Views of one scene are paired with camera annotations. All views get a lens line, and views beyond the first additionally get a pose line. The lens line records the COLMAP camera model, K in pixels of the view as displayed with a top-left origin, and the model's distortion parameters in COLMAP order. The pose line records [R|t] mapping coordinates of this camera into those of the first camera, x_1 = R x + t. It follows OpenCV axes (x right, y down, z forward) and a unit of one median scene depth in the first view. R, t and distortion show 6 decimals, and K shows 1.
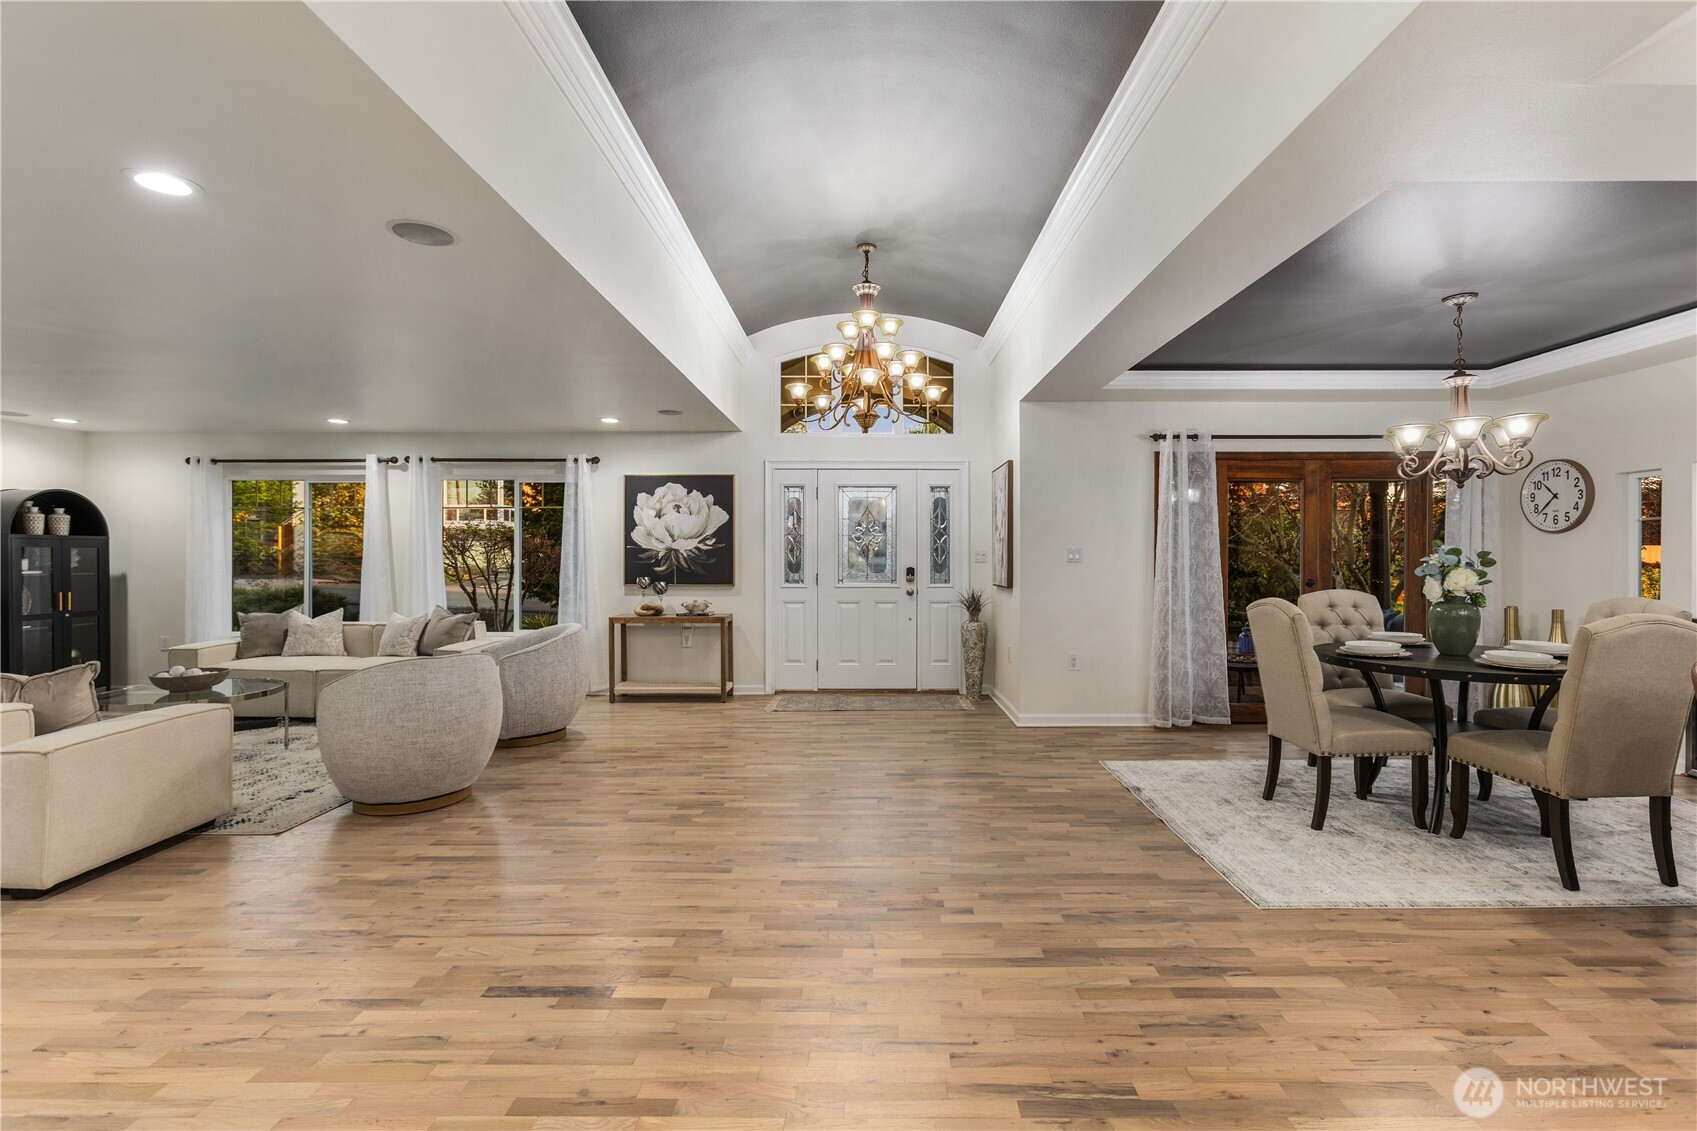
lens RADIAL K [[761.4, 0, 863.3], [0, 761.4, 559.2], [0, 0, 1]] dist [-0.018753, 0.000055]
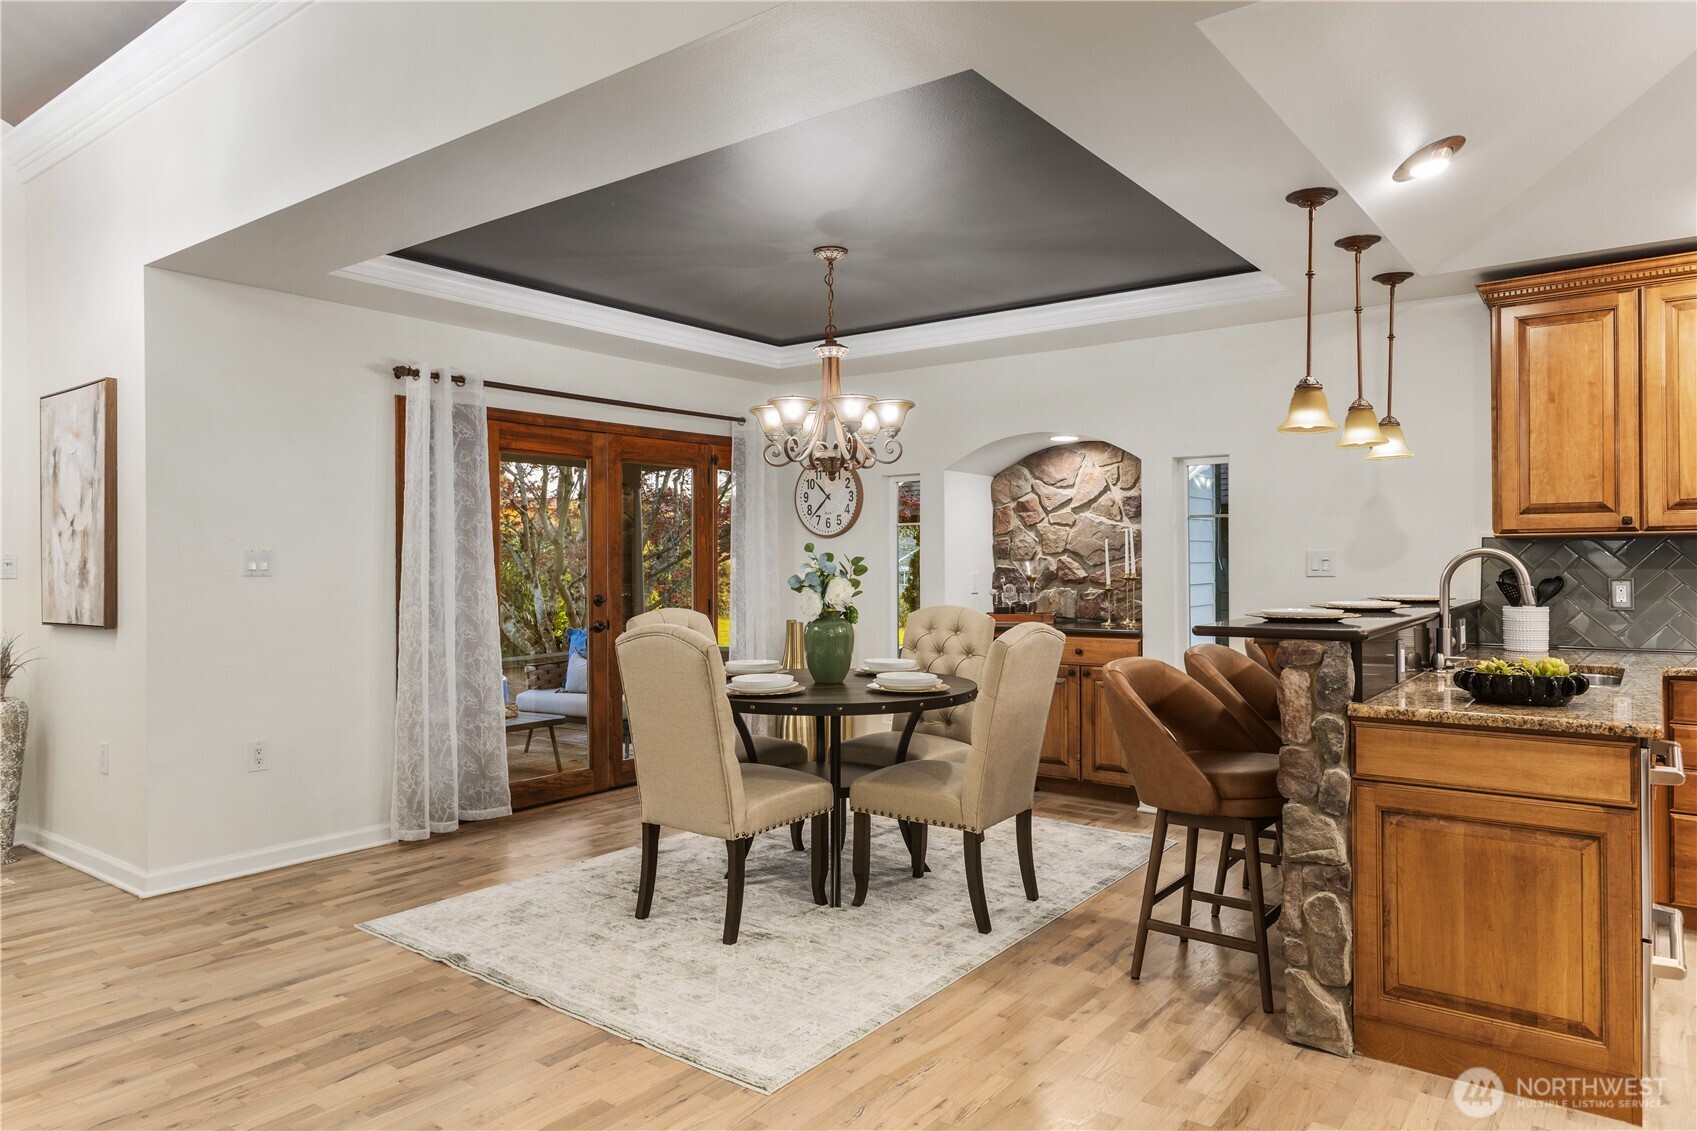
lens RADIAL K [[1060.2, 0, 855.9], [0, 1060.2, 561.3], [0, 0, 1]] dist [-0.024713, 0.013865]
pose [[0.589073, -0.001888, 0.808077, -0.117853], [0.008541, 0.999956, -0.003890, -0.000657], [-0.808034, 0.009194, 0.589064, 0.255985]]
